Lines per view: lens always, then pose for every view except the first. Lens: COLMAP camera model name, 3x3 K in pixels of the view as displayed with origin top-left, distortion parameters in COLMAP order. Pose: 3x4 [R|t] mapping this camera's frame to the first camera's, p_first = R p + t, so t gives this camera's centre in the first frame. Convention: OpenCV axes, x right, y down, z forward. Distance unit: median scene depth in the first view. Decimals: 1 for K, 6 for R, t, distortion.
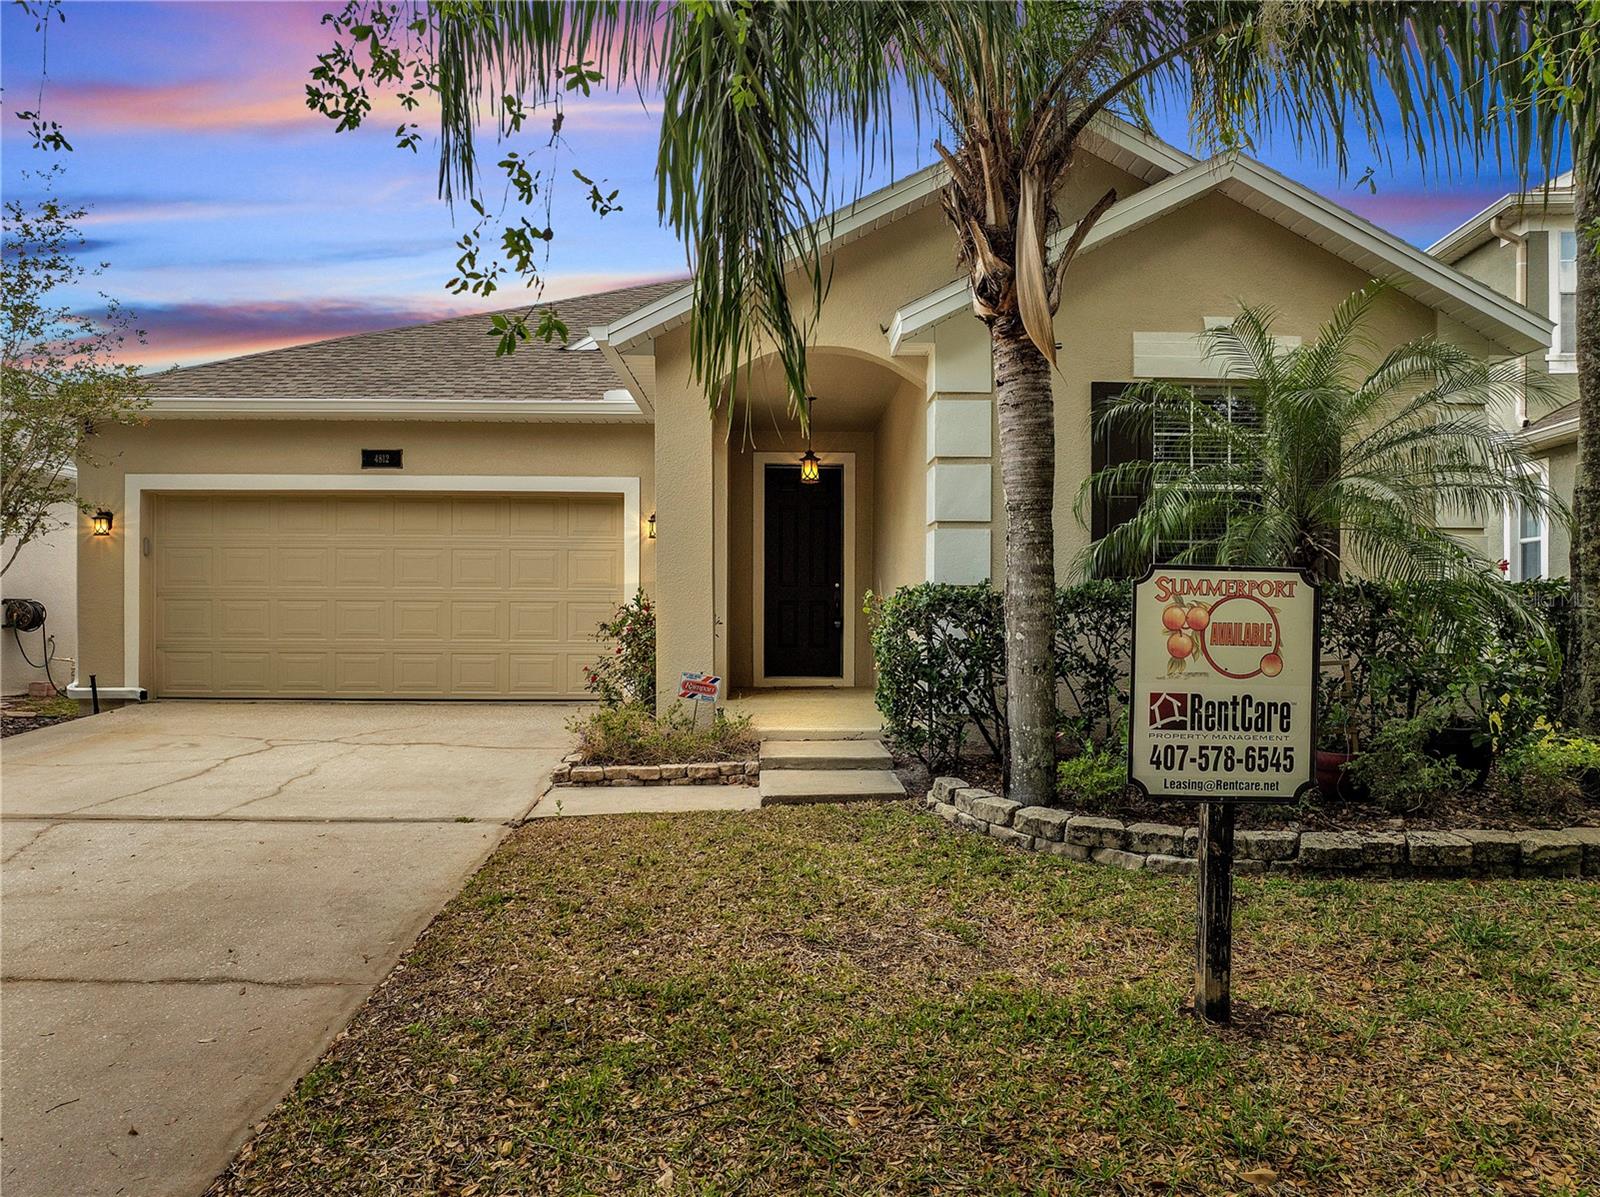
lens RADIAL K [[1128.6, 0, 800.0], [0, 1128.6, 598.5], [0, 0, 1]] dist [-0.062597, 0.031541]
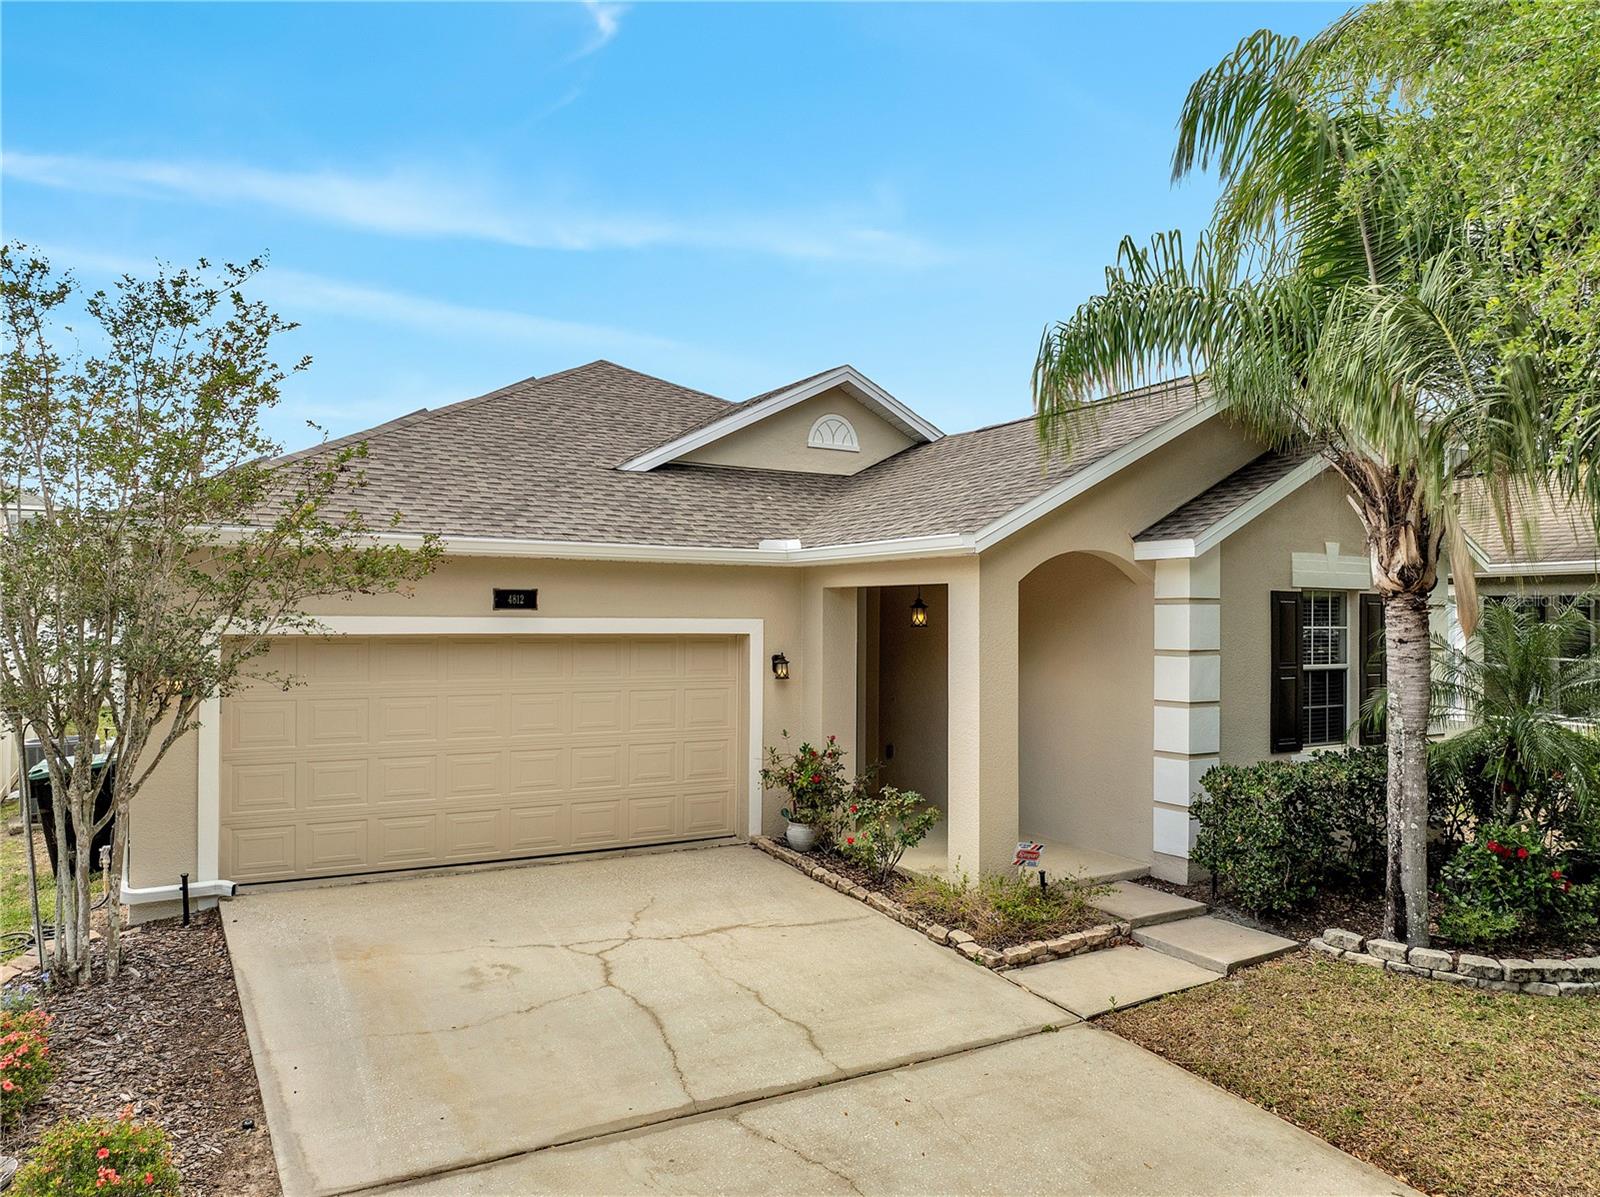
lens RADIAL K [[1128.6, 0, 800.0], [0, 1128.6, 598.5], [0, 0, 1]] dist [-0.062597, 0.031541]
pose [[0.893840, 0.006723, 0.448335, -1.090015], [-0.007591, 0.999971, 0.000140, -0.240725], [-0.448321, -0.003529, 0.893866, 0.128056]]
